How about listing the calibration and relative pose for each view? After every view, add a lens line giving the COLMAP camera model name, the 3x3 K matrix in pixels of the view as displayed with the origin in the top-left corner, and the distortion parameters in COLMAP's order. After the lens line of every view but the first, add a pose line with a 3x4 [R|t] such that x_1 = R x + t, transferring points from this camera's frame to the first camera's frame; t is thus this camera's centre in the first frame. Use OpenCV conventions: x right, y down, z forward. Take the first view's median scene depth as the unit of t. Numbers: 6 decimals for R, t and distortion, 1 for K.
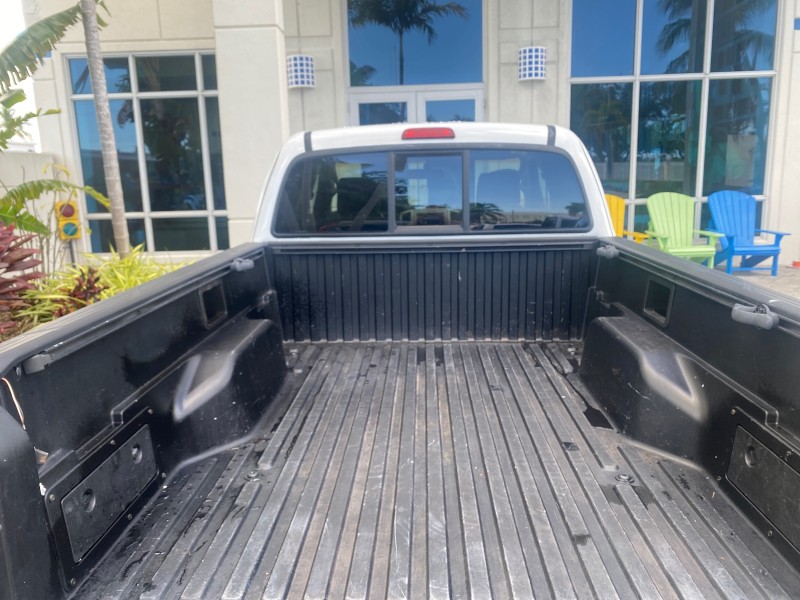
lens RADIAL K [[618.5, 0, 397.6], [0, 618.5, 295.2], [0, 0, 1]] dist [0.023633, -0.031178]
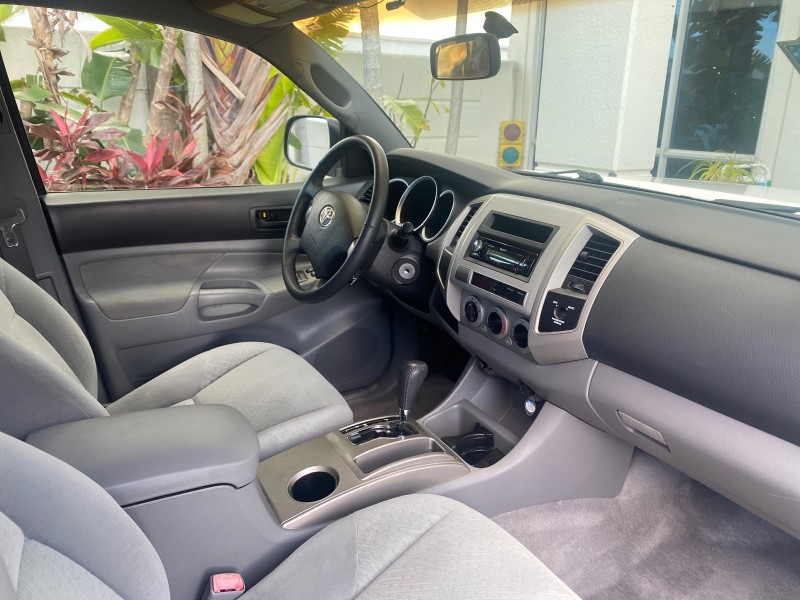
lens RADIAL K [[613.8, 0, 398.9], [0, 613.8, 298.4], [0, 0, 1]] dist [0.007317, -0.005992]
pose [[0.542405, 0.288246, -0.789120, 0.359732], [-0.191270, 0.957000, 0.218098, -0.228604], [0.818054, 0.032637, 0.574215, 1.241468]]
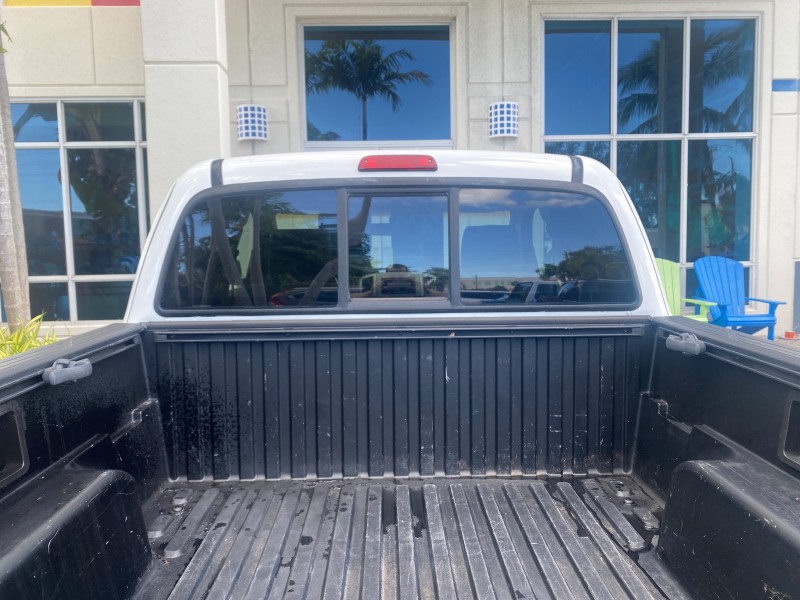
lens RADIAL K [[617.5, 0, 398.5], [0, 617.5, 291.9], [0, 0, 1]] dist [0.007940, -0.007509]
pose [[0.998087, 0.003984, 0.061691, 0.008959], [0.002720, 0.994125, -0.108207, -0.047669], [-0.061760, 0.108168, 0.992212, 0.342822]]
